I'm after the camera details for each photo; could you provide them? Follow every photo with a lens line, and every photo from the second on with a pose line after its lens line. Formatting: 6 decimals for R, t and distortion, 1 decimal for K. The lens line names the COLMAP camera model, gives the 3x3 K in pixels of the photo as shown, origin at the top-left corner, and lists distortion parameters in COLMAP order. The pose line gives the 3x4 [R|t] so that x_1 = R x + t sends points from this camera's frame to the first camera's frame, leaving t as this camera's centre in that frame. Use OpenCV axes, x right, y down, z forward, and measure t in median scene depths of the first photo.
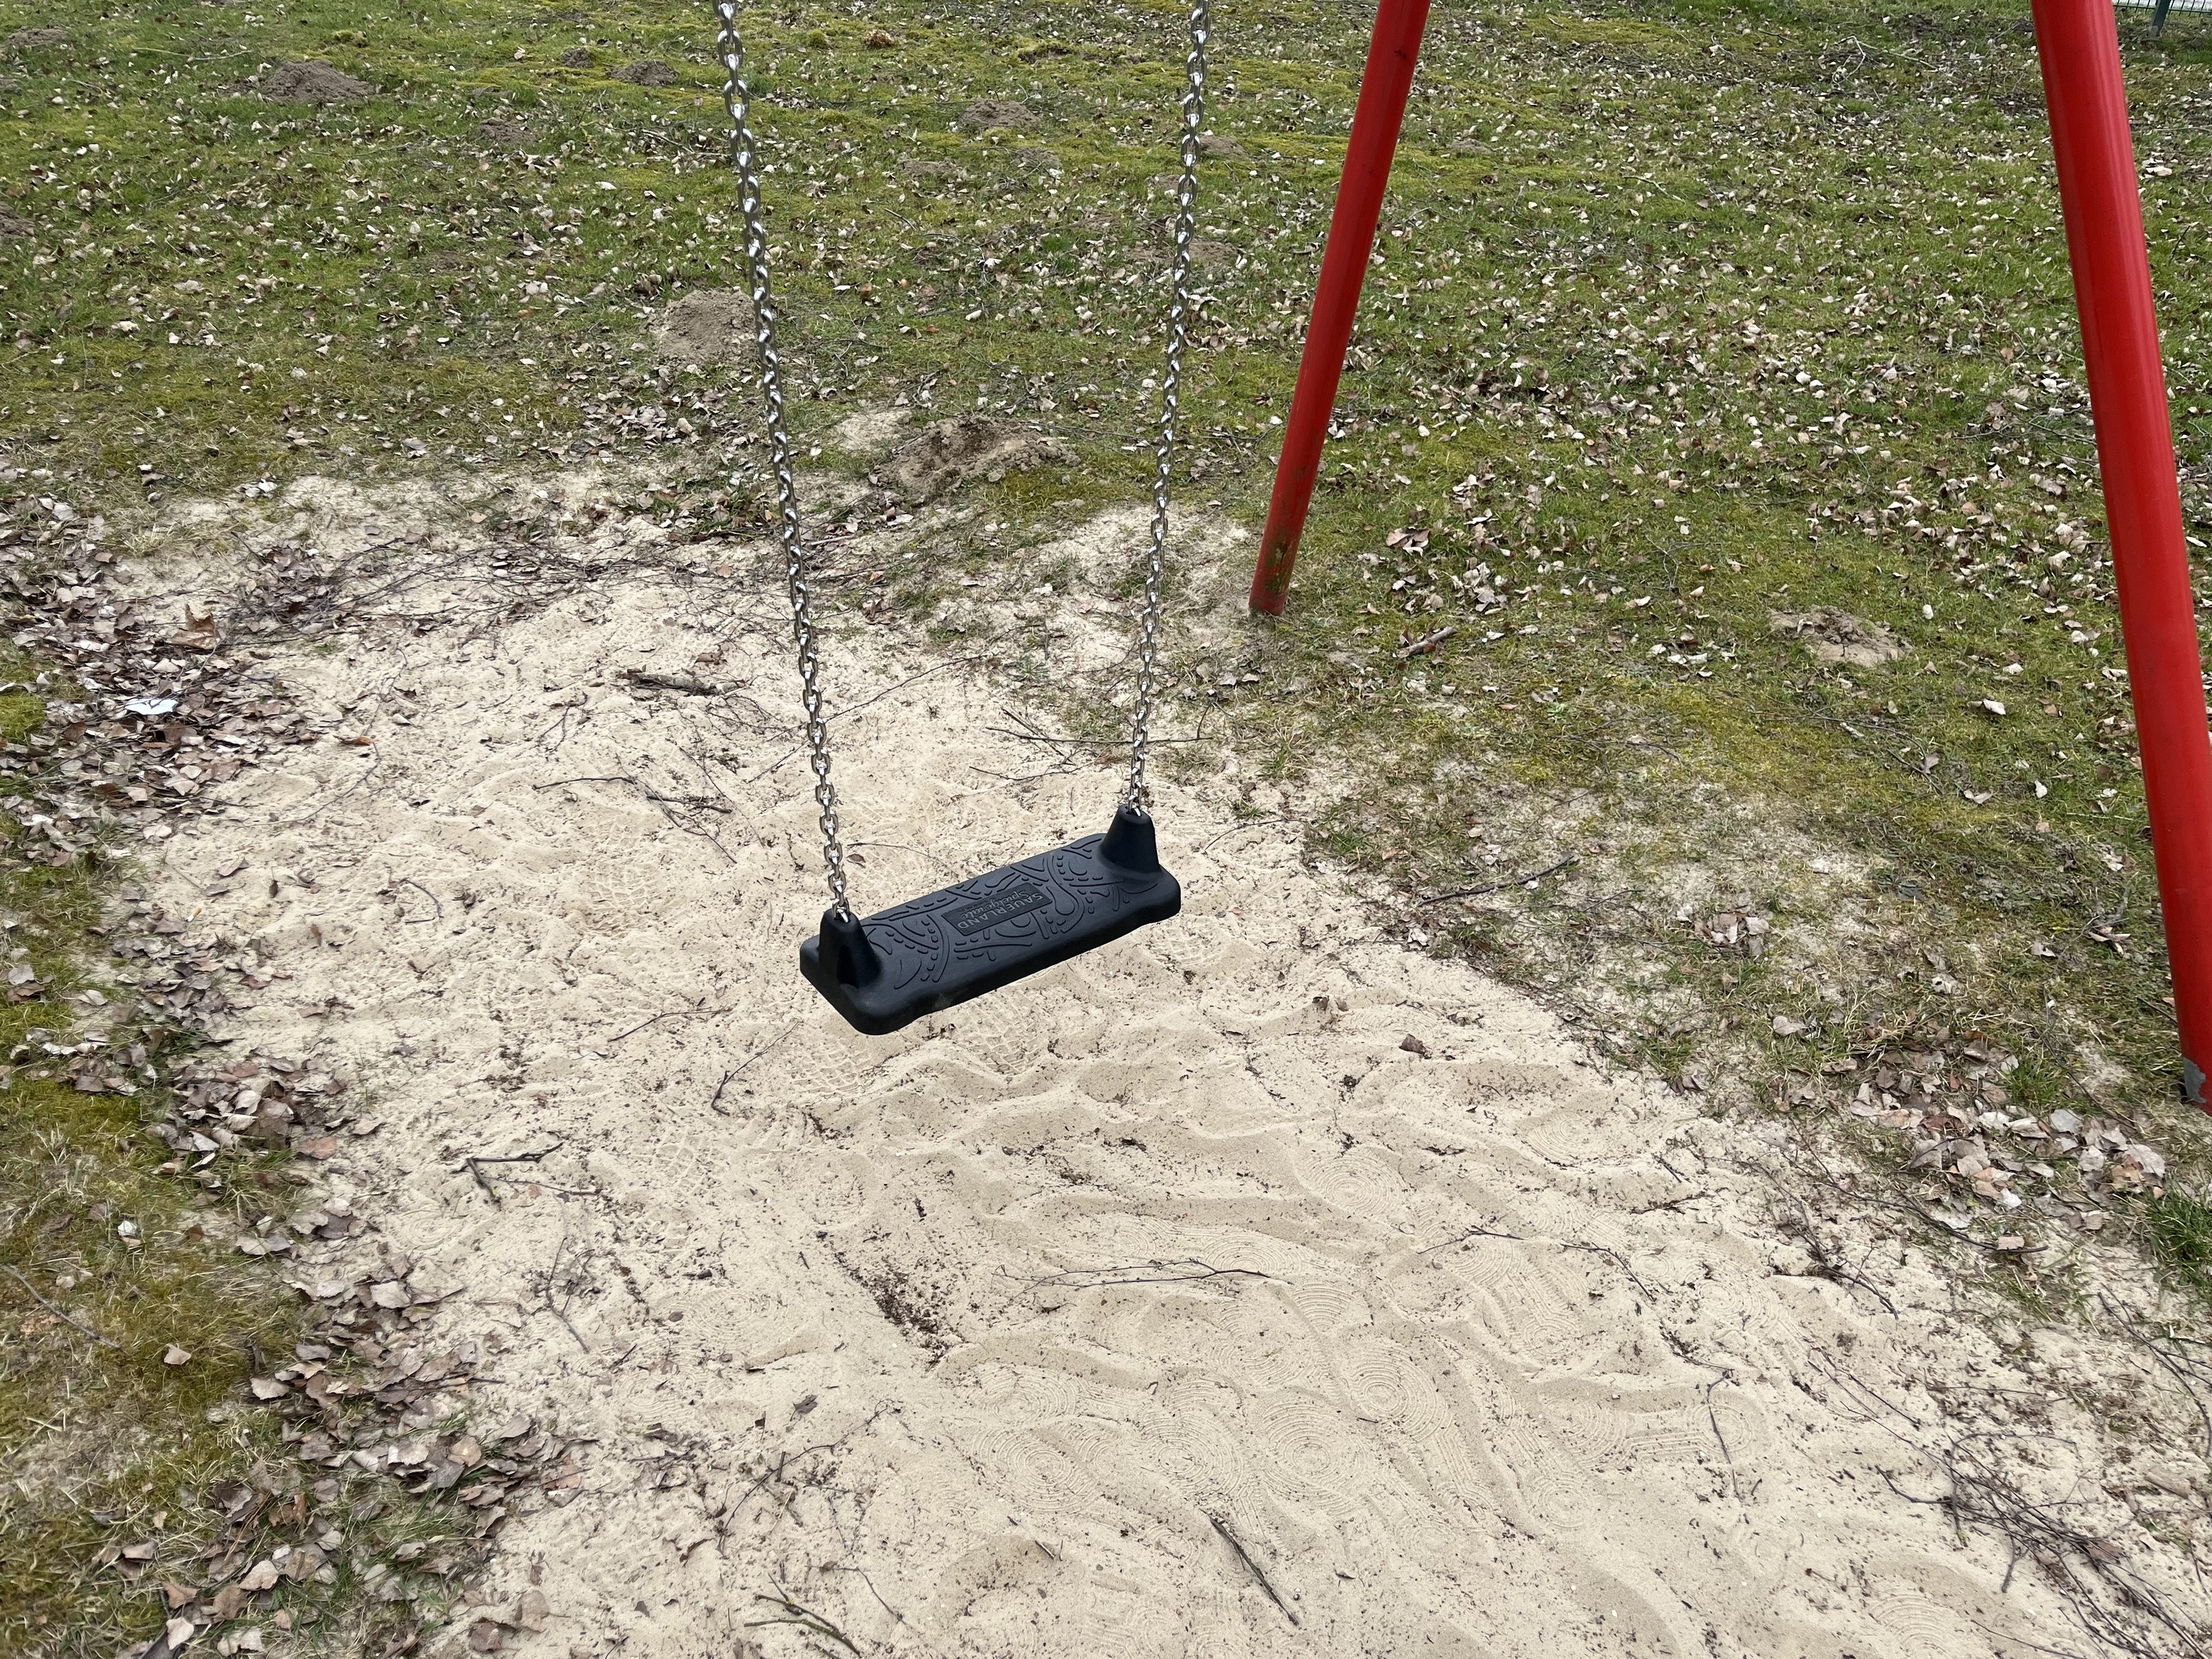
lens RADIAL K [[1689.9, 0, 1100.9], [0, 1689.9, 824.9], [0, 0, 1]] dist [0.059731, -0.094153]
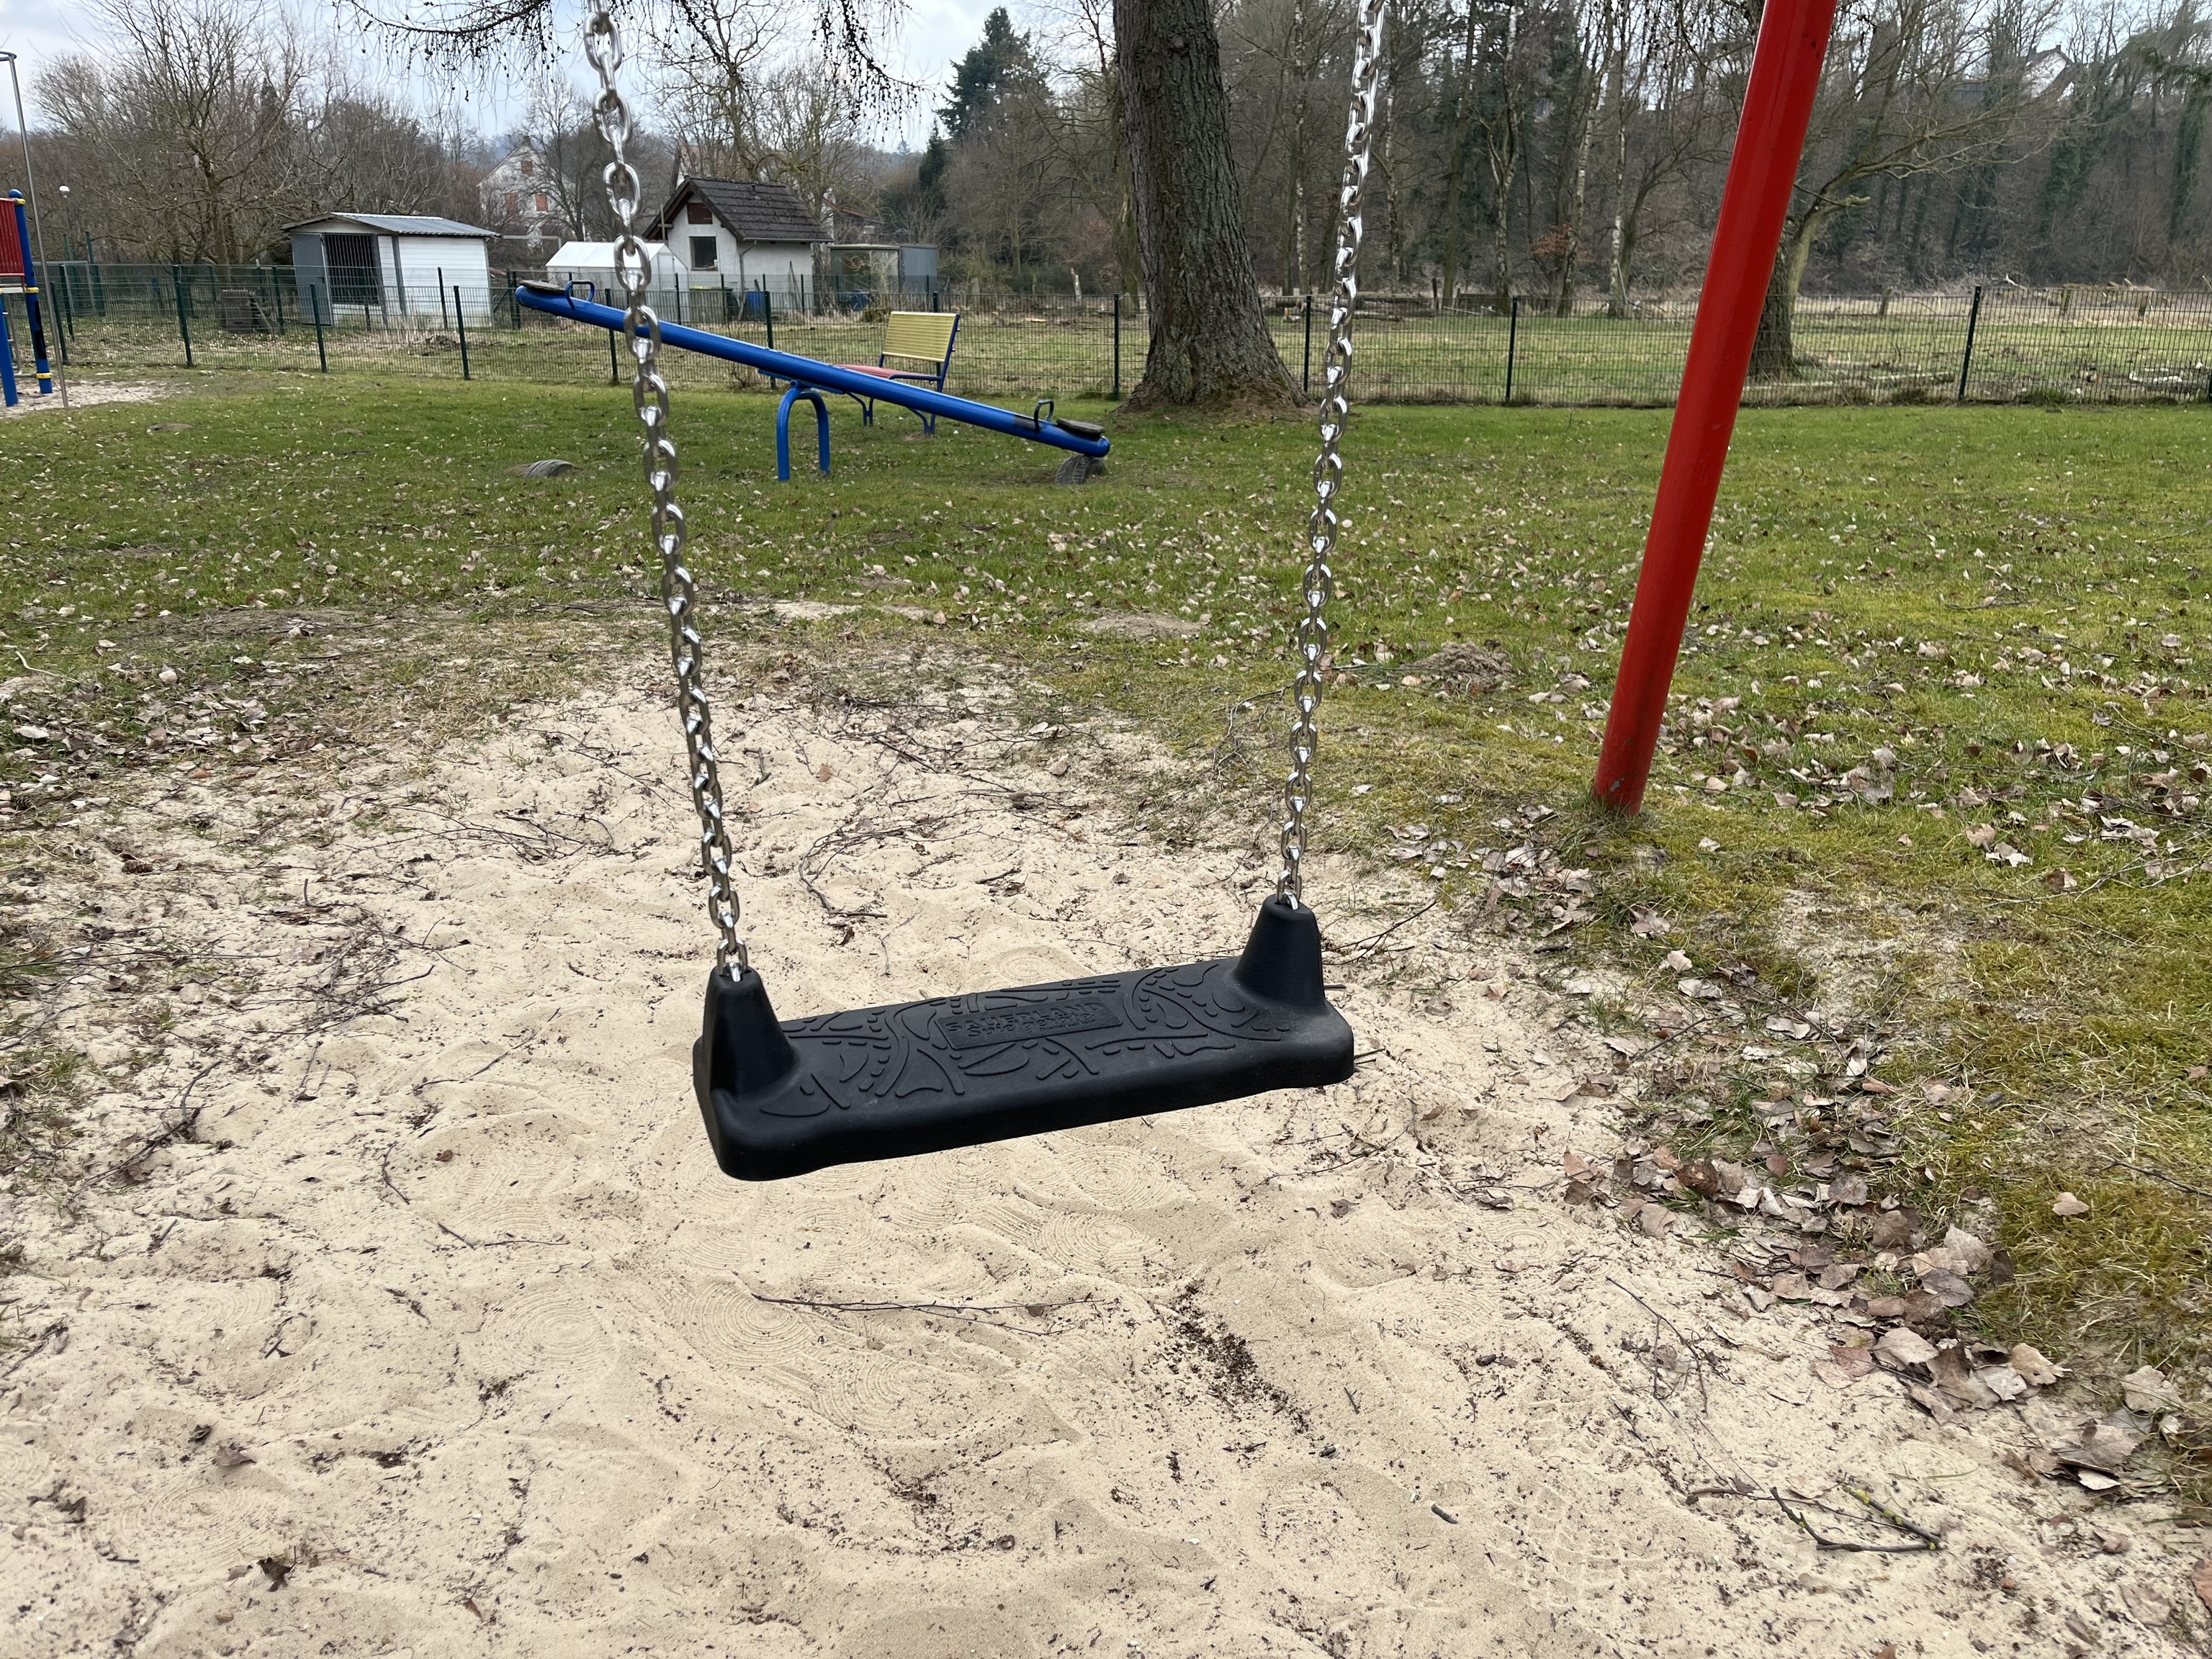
lens RADIAL K [[1689.9, 0, 1137.9], [0, 1689.9, 816.7], [0, 0, 1]] dist [0.059731, -0.094153]
pose [[-0.969786, -0.100722, 0.222195, -0.227024], [0.097506, 0.674849, 0.731486, -0.438517], [-0.223625, 0.731050, -0.644638, 1.334161]]
